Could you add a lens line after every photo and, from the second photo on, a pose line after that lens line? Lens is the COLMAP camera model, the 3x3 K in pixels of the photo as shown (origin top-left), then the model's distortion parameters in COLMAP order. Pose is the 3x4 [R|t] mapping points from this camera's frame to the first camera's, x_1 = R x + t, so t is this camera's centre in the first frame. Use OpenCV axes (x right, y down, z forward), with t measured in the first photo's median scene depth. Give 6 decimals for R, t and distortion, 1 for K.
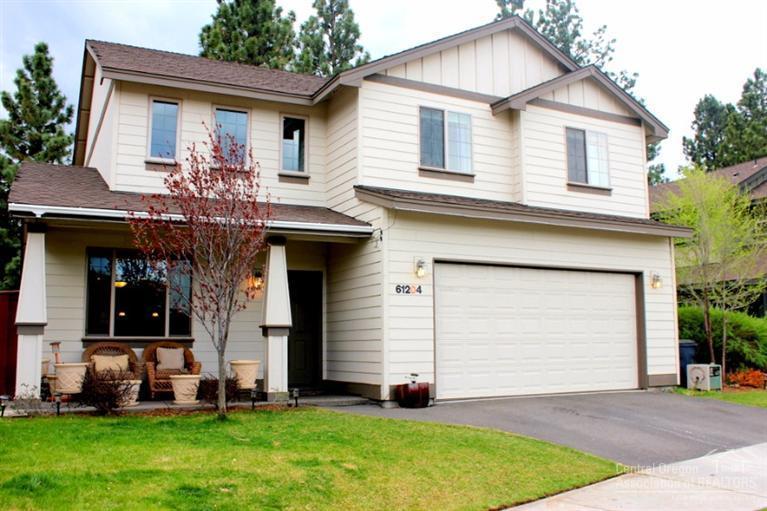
lens RADIAL K [[710.5, 0, 383.8], [0, 710.5, 266.6], [0, 0, 1]] dist [-0.098009, 0.011340]
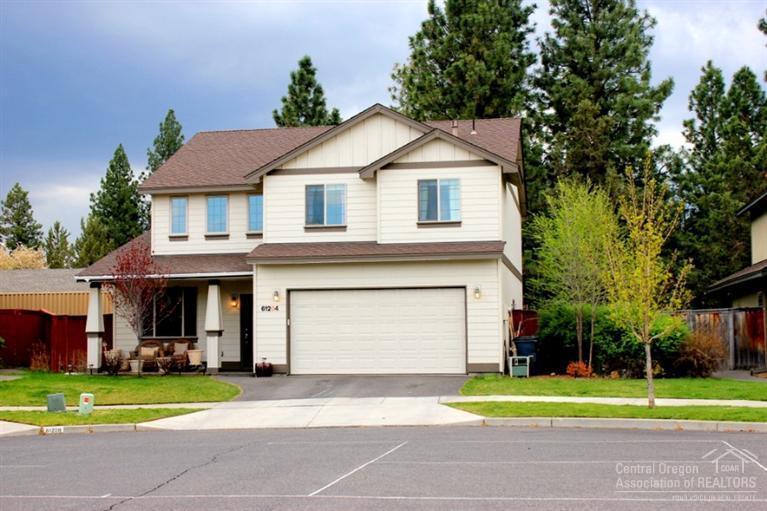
lens RADIAL K [[1082.7, 0, 383.5], [0, 1082.7, 255.5], [0, 0, 1]] dist [-0.023297, -0.027208]
pose [[0.799963, -0.046420, -0.598251, 1.537718], [0.072241, 0.997202, 0.019223, -0.105636], [0.595685, -0.058596, 0.801078, -0.764877]]
